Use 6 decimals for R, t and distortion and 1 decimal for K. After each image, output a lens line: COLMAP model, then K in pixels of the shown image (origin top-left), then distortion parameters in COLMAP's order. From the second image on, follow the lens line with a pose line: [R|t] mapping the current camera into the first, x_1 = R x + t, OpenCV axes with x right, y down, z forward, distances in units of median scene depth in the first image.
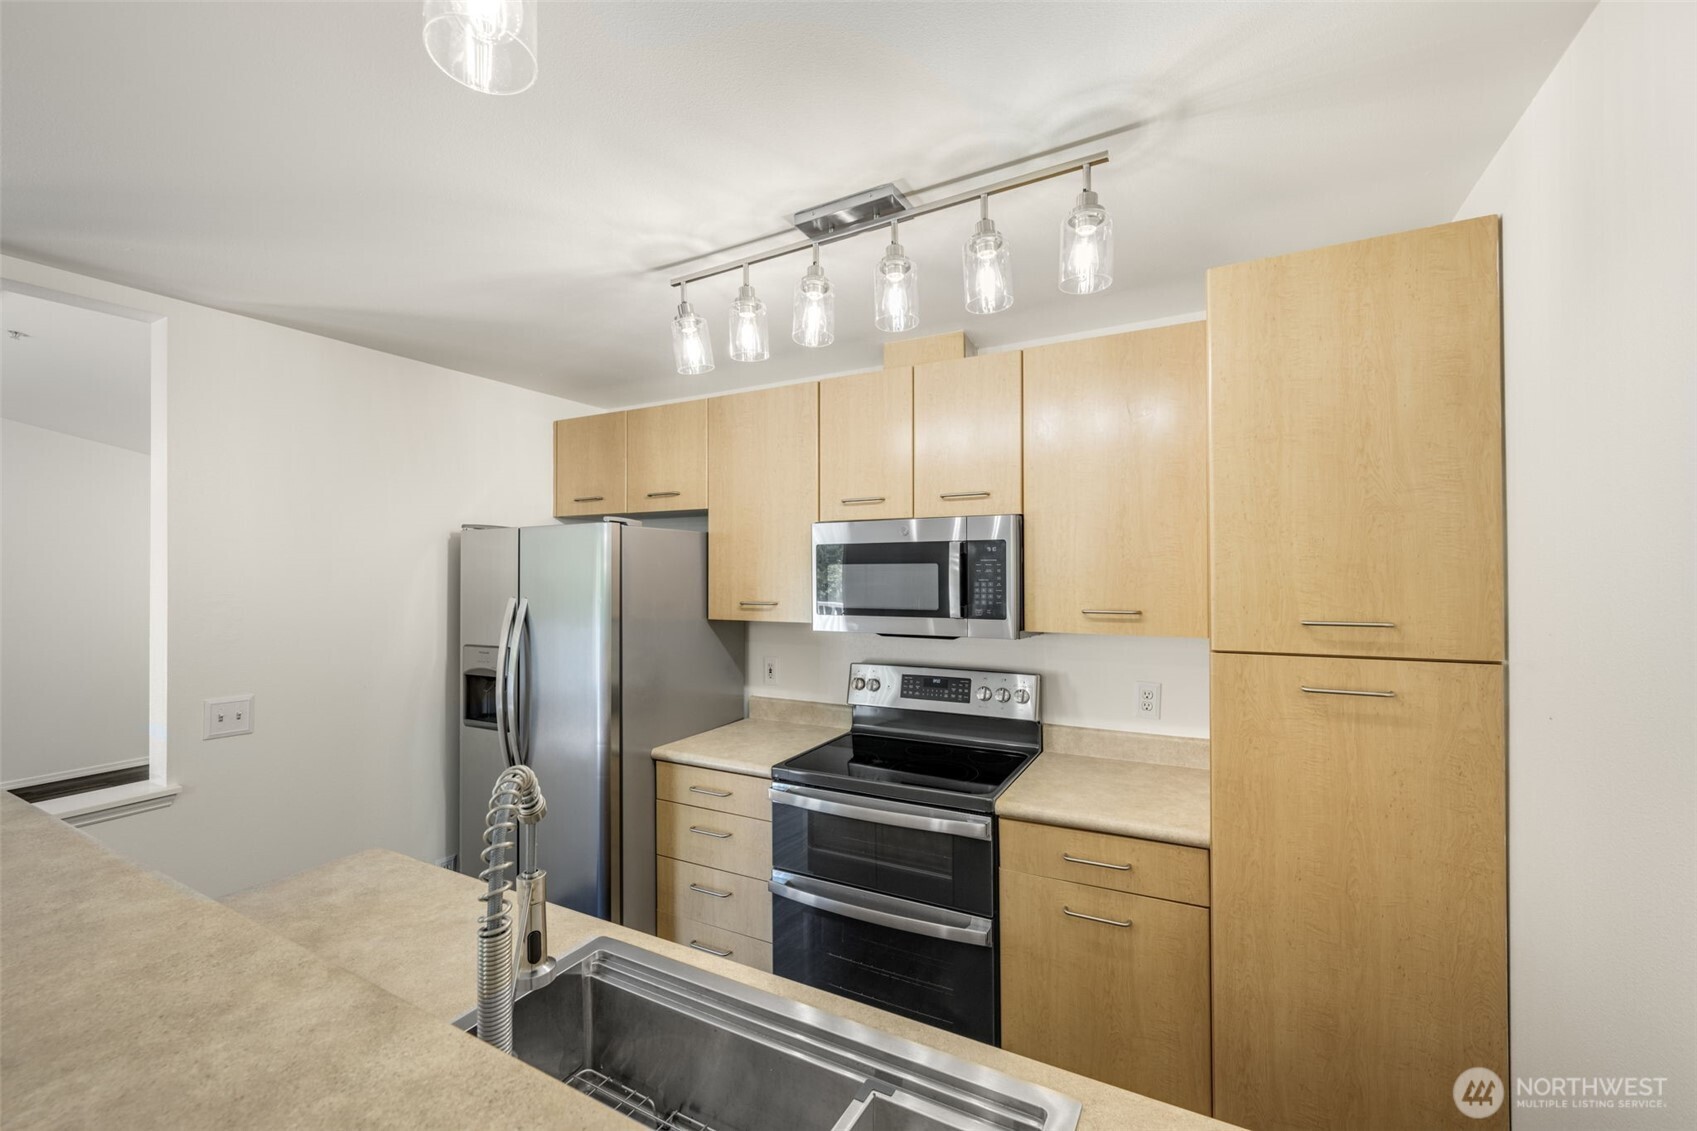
lens RADIAL K [[696.3, 0, 848.5], [0, 696.3, 565.5], [0, 0, 1]] dist [-0.000462, -0.000050]
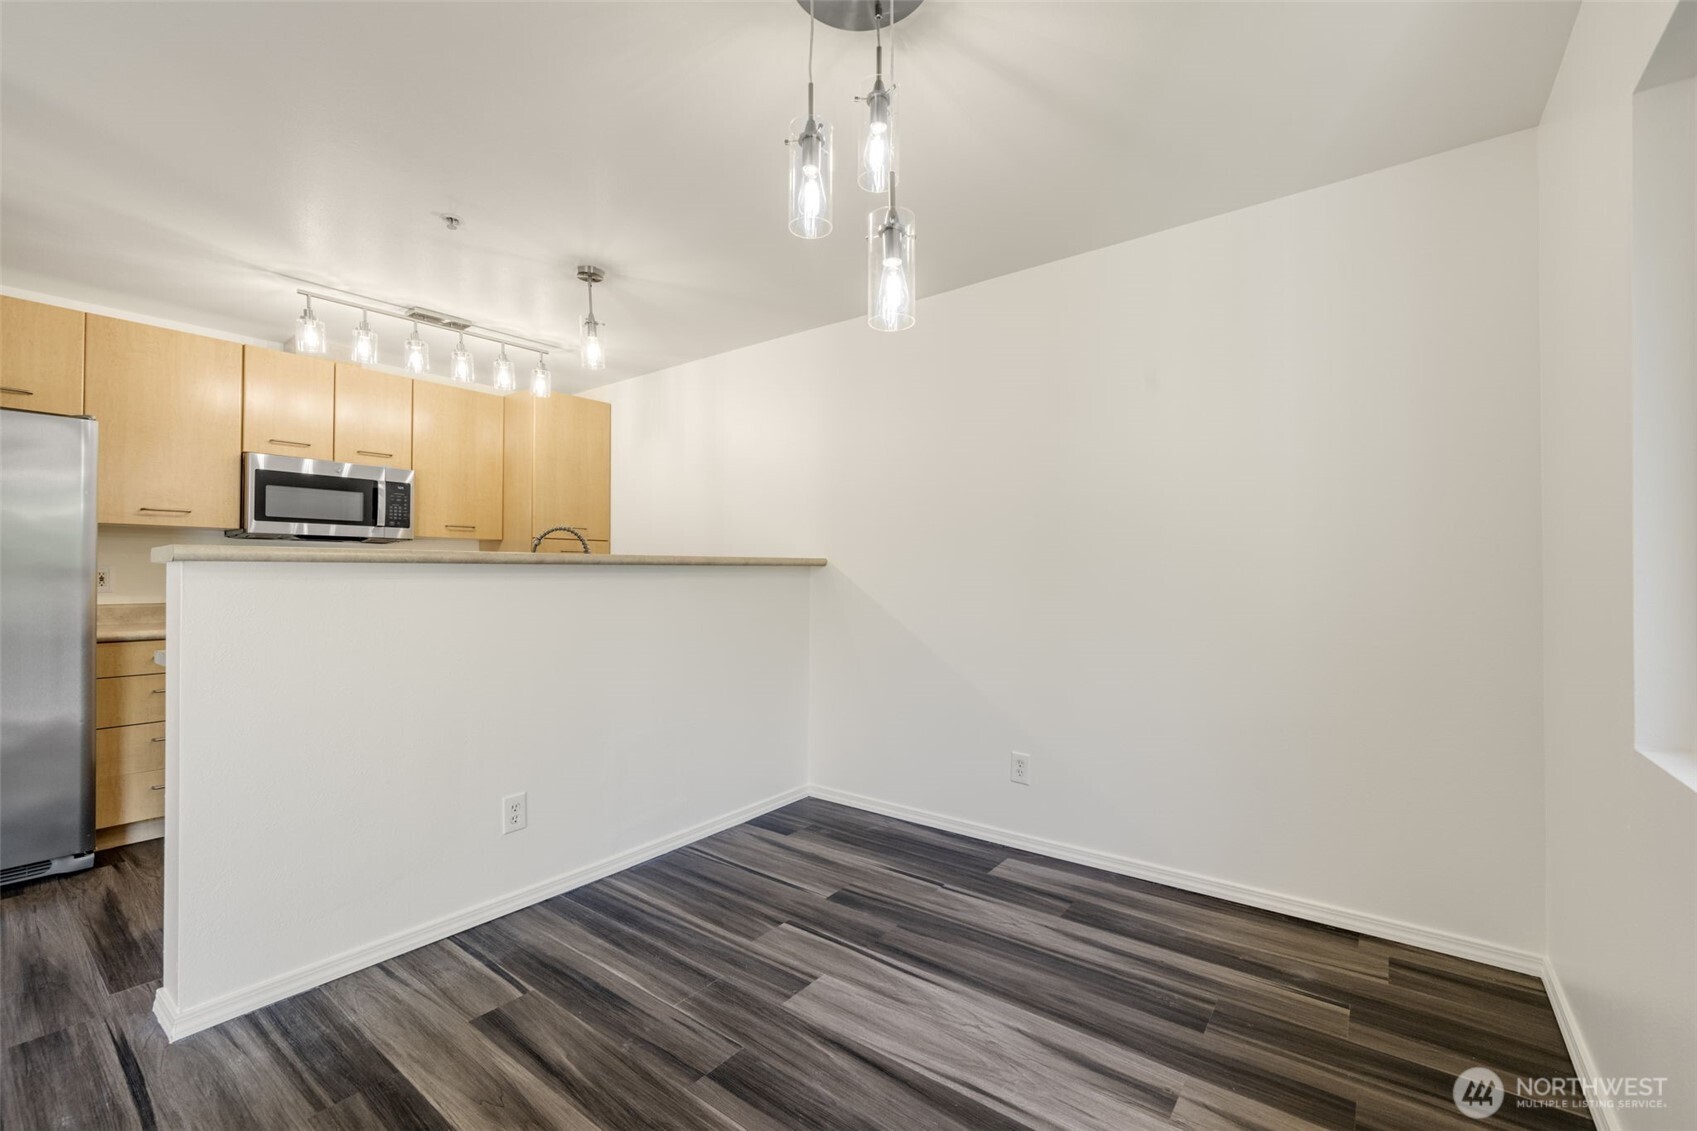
lens RADIAL K [[696.3, 0, 848.5], [0, 696.3, 565.5], [0, 0, 1]] dist [-0.000462, -0.000050]
pose [[0.156473, 0.013711, 0.987587, -1.446618], [-0.023787, 0.999666, -0.010110, 0.172378], [-0.987396, -0.021909, 0.156746, -0.421695]]
